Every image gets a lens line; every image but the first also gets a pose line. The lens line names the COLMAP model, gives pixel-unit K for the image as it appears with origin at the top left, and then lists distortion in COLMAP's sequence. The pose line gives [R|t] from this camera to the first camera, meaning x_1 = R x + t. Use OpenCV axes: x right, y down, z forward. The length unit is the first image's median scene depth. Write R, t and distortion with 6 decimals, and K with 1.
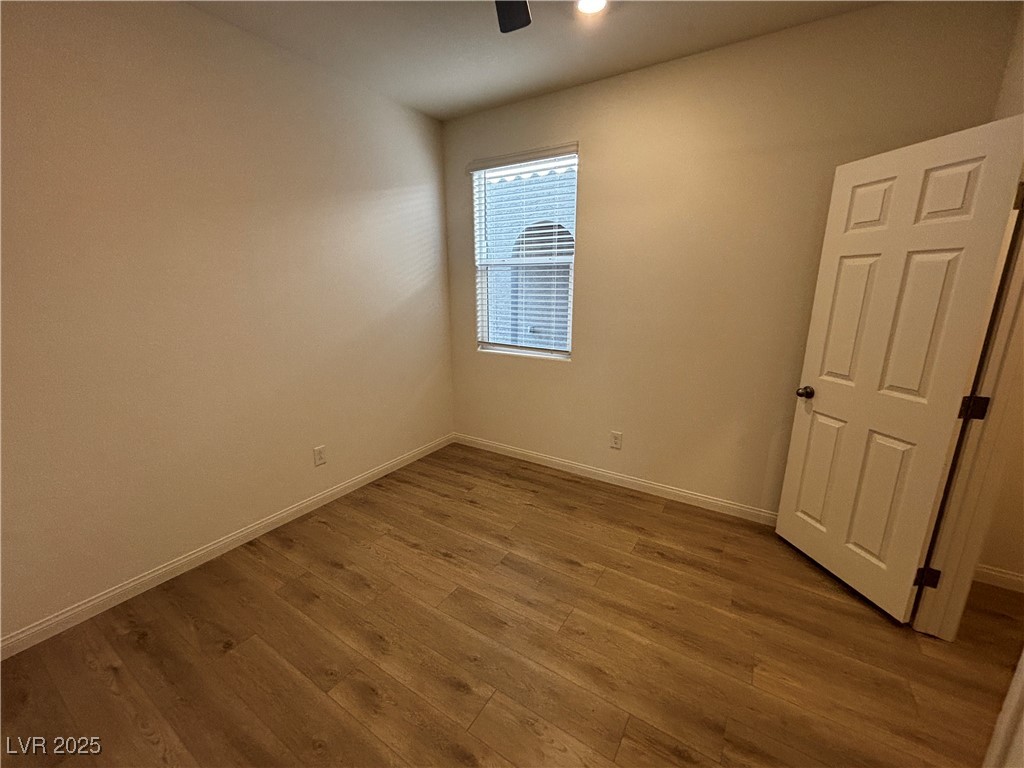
lens RADIAL K [[415.1, 0, 517.7], [0, 415.1, 383.1], [0, 0, 1]] dist [-0.001660, 0.000816]
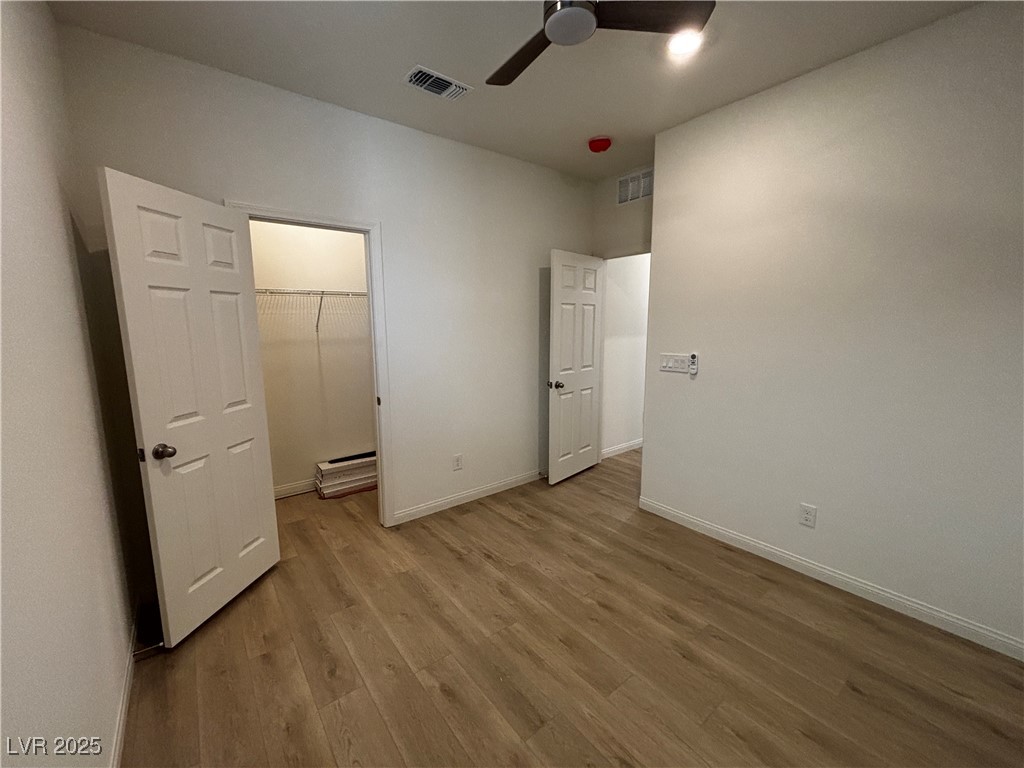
lens RADIAL K [[415.1, 0, 514.7], [0, 415.1, 377.3], [0, 0, 1]] dist [-0.001660, 0.000816]
pose [[-0.941265, -0.040237, 0.335262, -0.226472], [0.089264, 0.927904, 0.361975, -0.379421], [-0.325656, 0.370641, -0.869812, 1.588095]]
